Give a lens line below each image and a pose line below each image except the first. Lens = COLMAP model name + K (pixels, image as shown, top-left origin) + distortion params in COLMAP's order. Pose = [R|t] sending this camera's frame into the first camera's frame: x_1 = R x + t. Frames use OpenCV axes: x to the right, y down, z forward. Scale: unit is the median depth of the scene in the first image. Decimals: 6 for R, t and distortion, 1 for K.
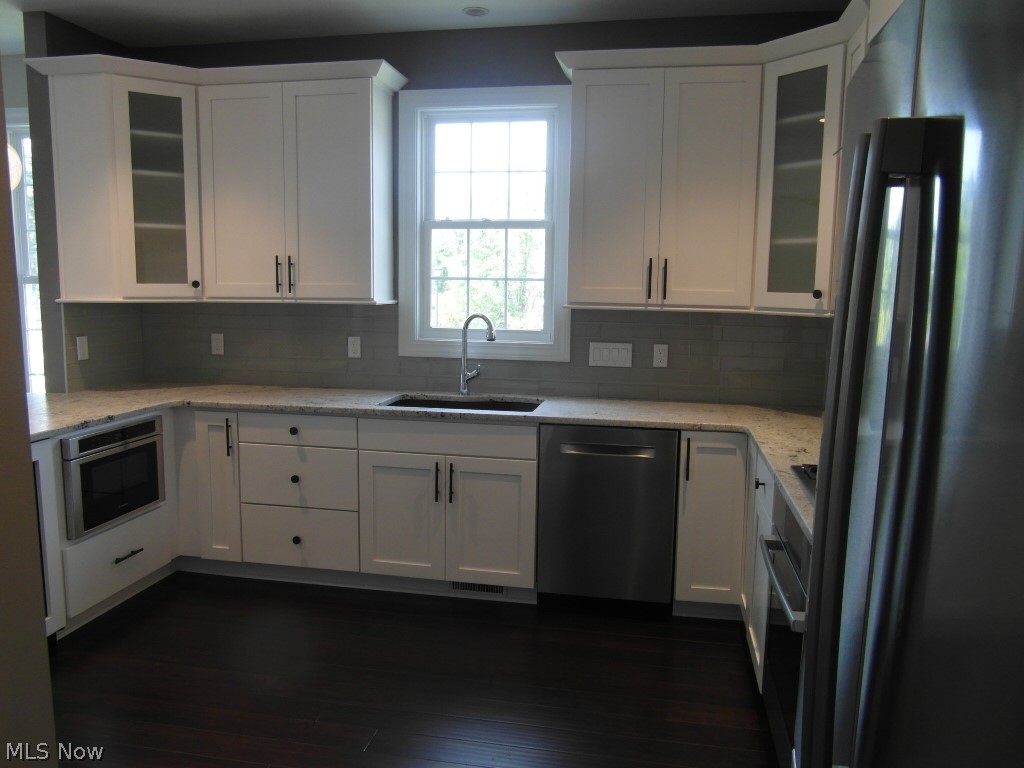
lens RADIAL K [[791.7, 0, 512.0], [0, 791.7, 384.0], [0, 0, 1]] dist [-0.071099, 0.062012]
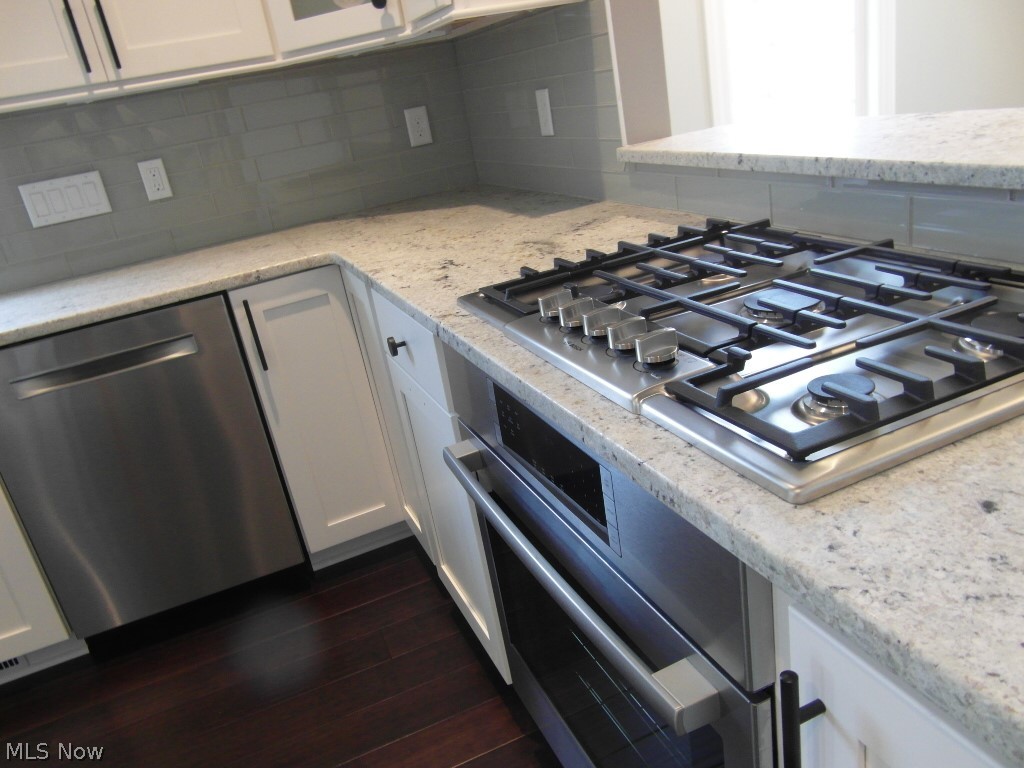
lens RADIAL K [[791.7, 0, 512.0], [0, 791.7, 384.0], [0, 0, 1]] dist [-0.071099, 0.062012]
pose [[0.816210, -0.345838, 0.462814, 0.083705], [0.245921, 0.932828, 0.263354, 0.019559], [-0.522803, -0.101136, 0.846433, 0.350784]]
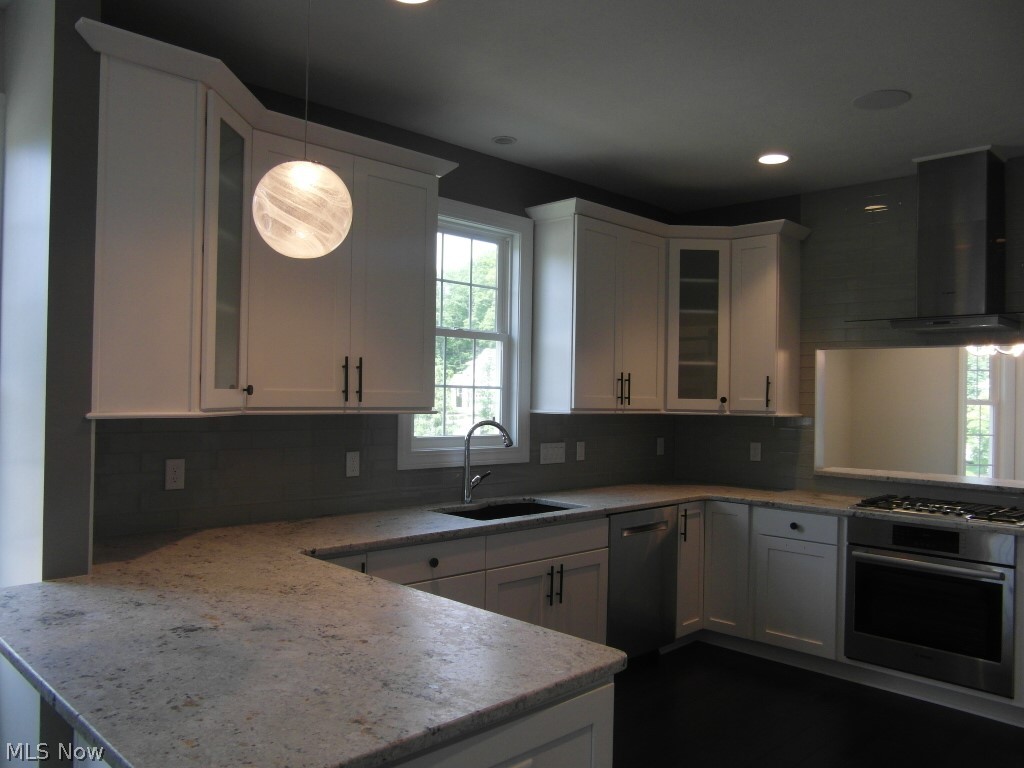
lens RADIAL K [[791.7, 0, 512.0], [0, 791.7, 384.0], [0, 0, 1]] dist [-0.071099, 0.062012]
pose [[0.563108, 0.010549, 0.826316, -0.895213], [0.089856, 0.993208, -0.073914, -0.059271], [-0.821484, 0.115871, 0.558335, 0.405394]]
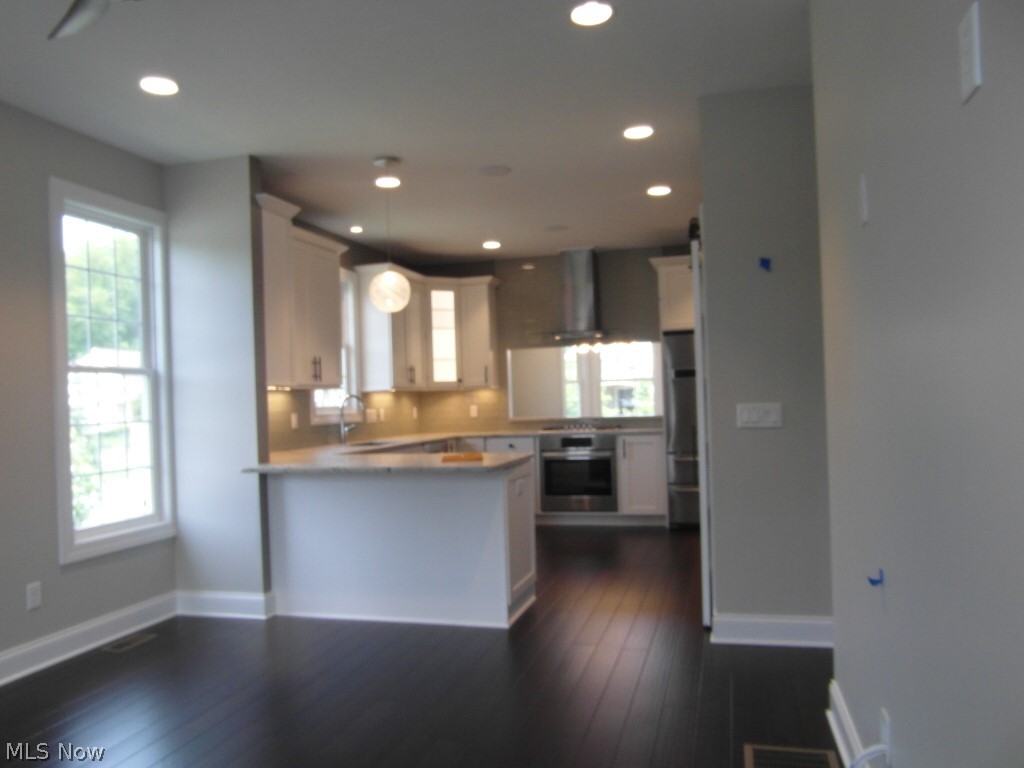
lens RADIAL K [[791.7, 0, 512.0], [0, 791.7, 384.0], [0, 0, 1]] dist [-0.071099, 0.062012]
pose [[0.065543, -0.015502, 0.997729, -1.789166], [0.126978, 0.991880, 0.007069, -0.083262], [-0.989738, 0.126226, 0.066979, 0.547375]]
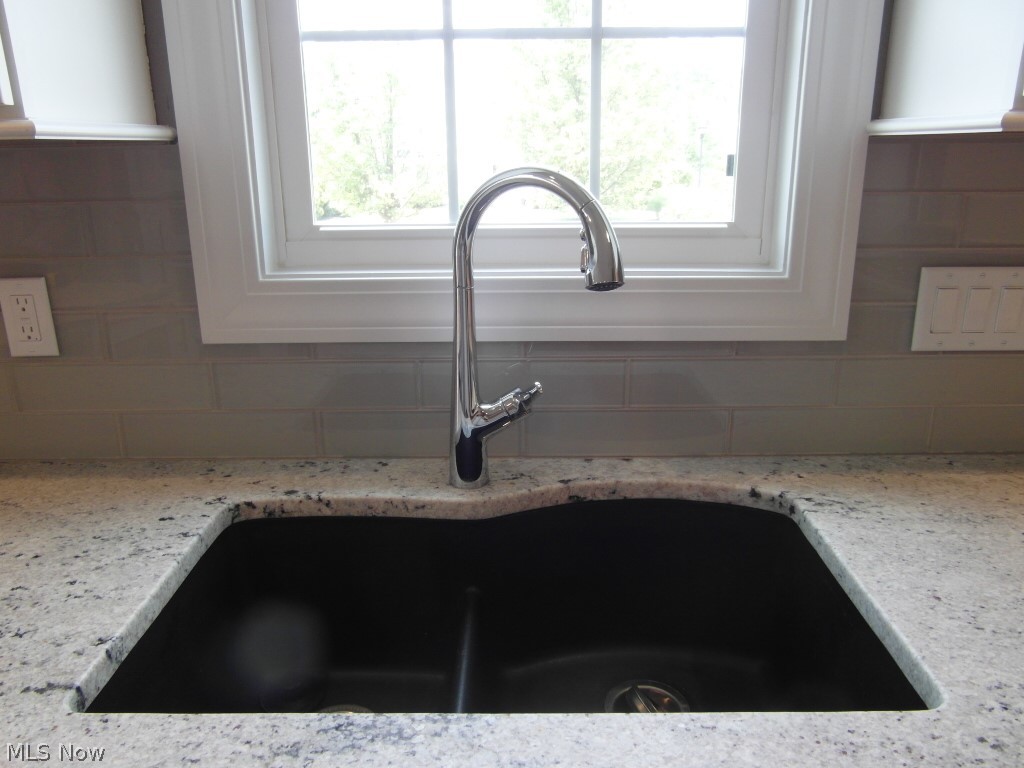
lens RADIAL K [[795.8, 0, 512.0], [0, 795.8, 384.0], [0, 0, 1]] dist [-0.120015, 0.000569]
pose [[0.982323, -0.076065, 0.171044, -0.094572], [0.045905, 0.983705, 0.173829, -0.067487], [-0.181479, -0.162905, 0.969808, 0.786117]]
